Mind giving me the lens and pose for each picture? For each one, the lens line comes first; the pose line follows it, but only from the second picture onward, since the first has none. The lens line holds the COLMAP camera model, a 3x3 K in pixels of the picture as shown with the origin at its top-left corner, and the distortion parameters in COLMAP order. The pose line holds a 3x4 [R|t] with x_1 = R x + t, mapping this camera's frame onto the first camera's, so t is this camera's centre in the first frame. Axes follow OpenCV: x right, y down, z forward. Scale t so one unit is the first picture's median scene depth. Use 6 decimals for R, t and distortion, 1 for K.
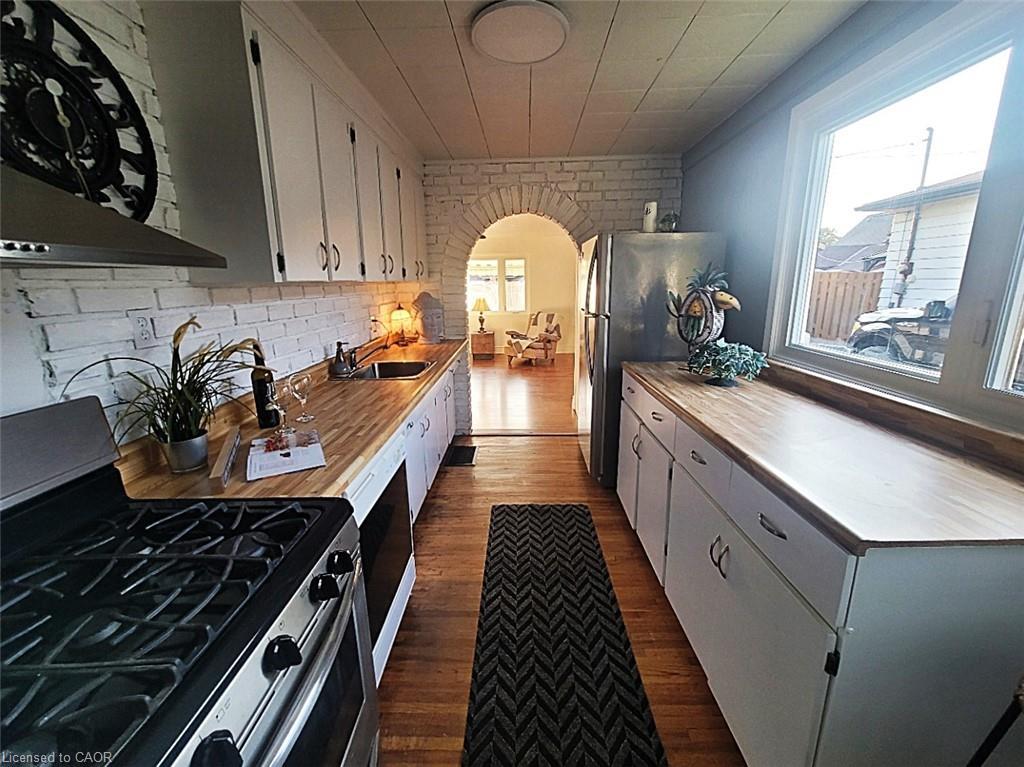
lens RADIAL K [[420.1, 0, 513.4], [0, 420.1, 381.7], [0, 0, 1]] dist [-0.000553, 0.000036]
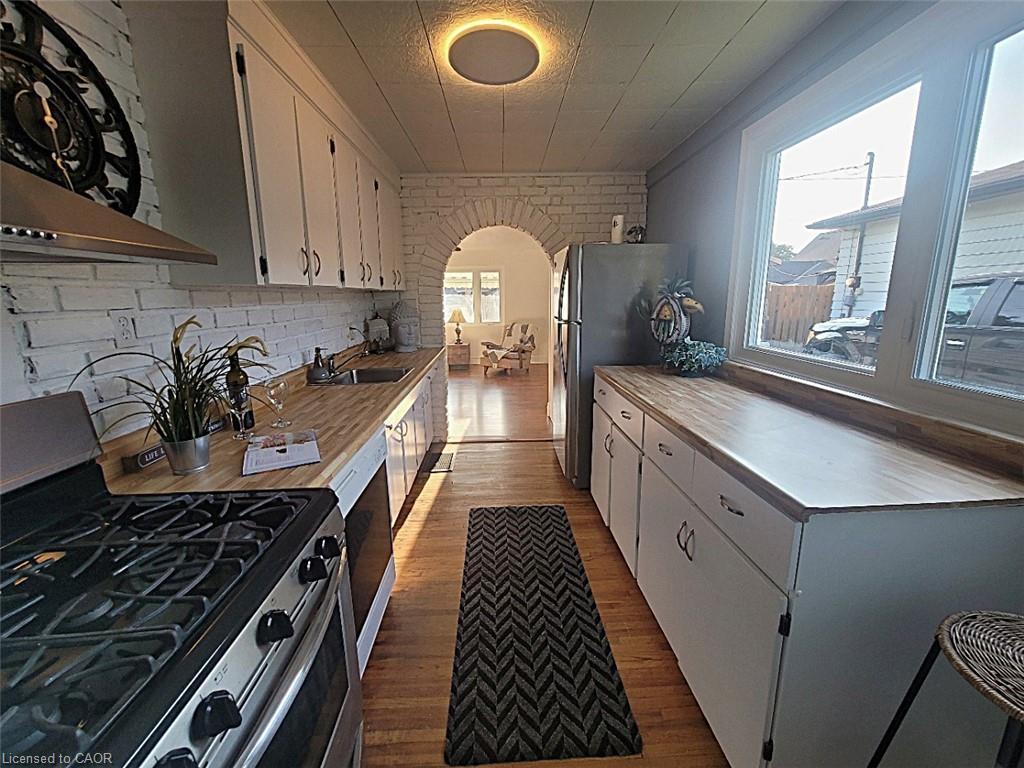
lens RADIAL K [[417.0, 0, 511.7], [0, 417.0, 381.9], [0, 0, 1]] dist [0.000400, 0.000703]
pose [[0.998403, -0.009008, 0.055779, -0.006392], [0.010661, 0.999510, -0.029418, 0.033321], [-0.055486, 0.029965, 0.998010, -0.039312]]
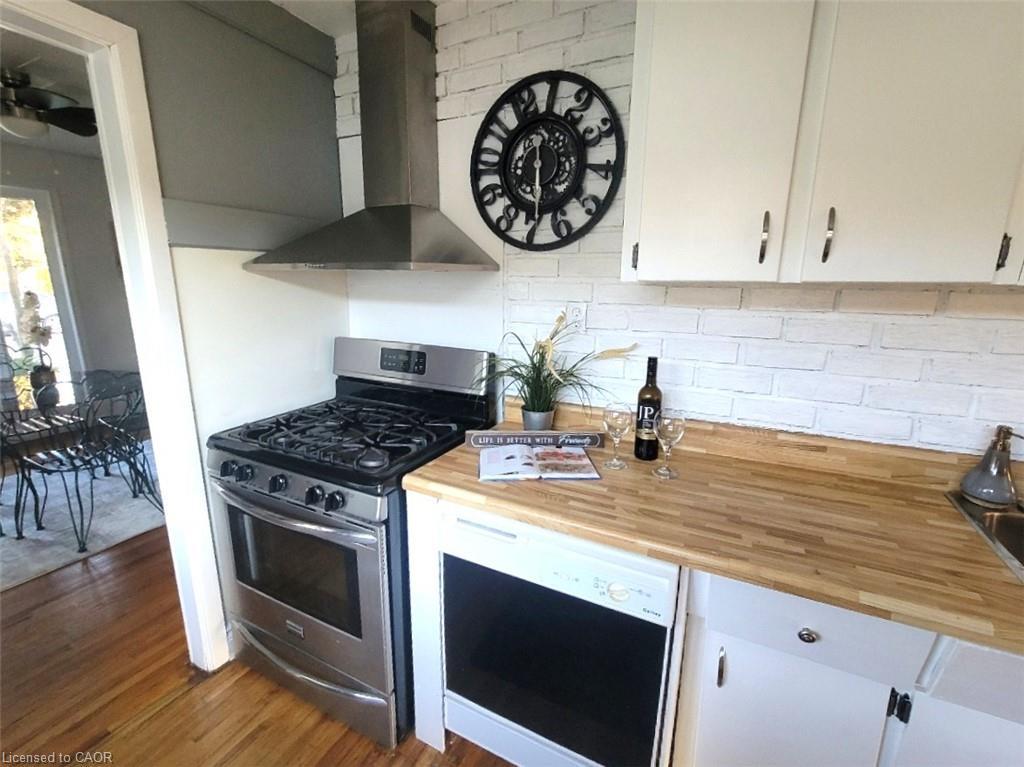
lens RADIAL K [[457.4, 0, 512.0], [0, 457.4, 383.5], [0, 0, 1]] dist [-0.002641, -0.000230]
pose [[-0.442149, 0.214698, -0.870867, 0.280630], [-0.208192, 0.919846, 0.332475, -0.273735], [0.872445, 0.328311, -0.362011, 1.077865]]
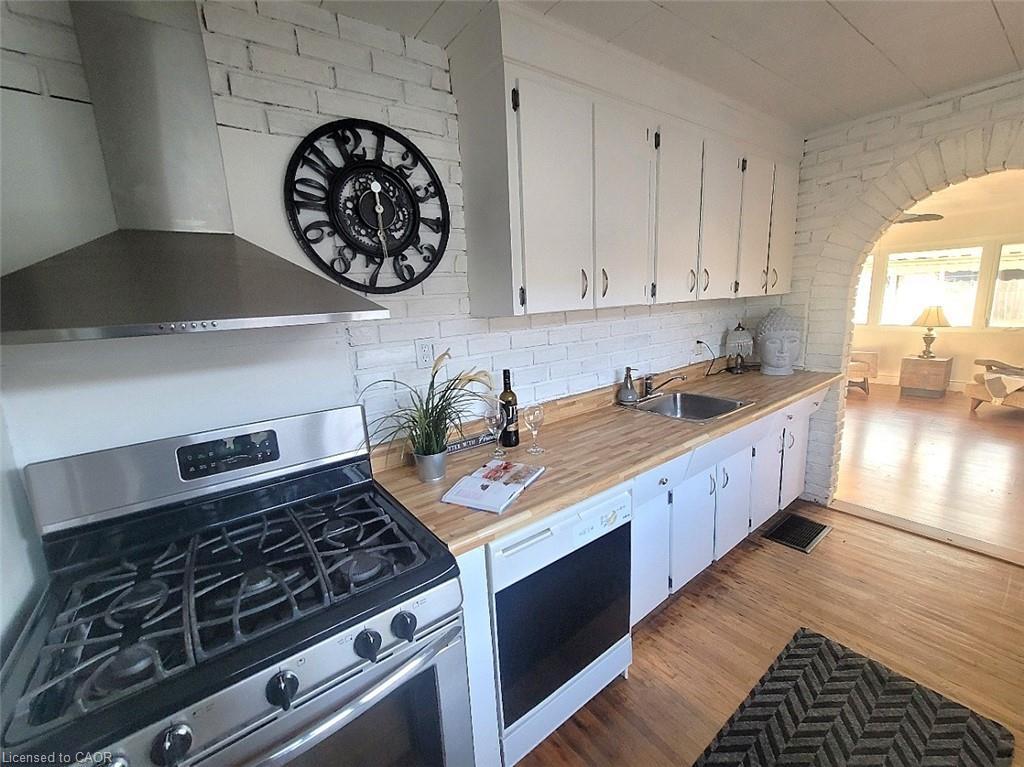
lens RADIAL K [[421.8, 0, 509.1], [0, 421.8, 381.7], [0, 0, 1]] dist [-0.004196, -0.000913]
pose [[0.611927, 0.137523, -0.778867, 0.236595], [-0.143305, 0.987746, 0.061815, -0.124085], [0.777823, 0.073789, 0.624136, 0.313345]]
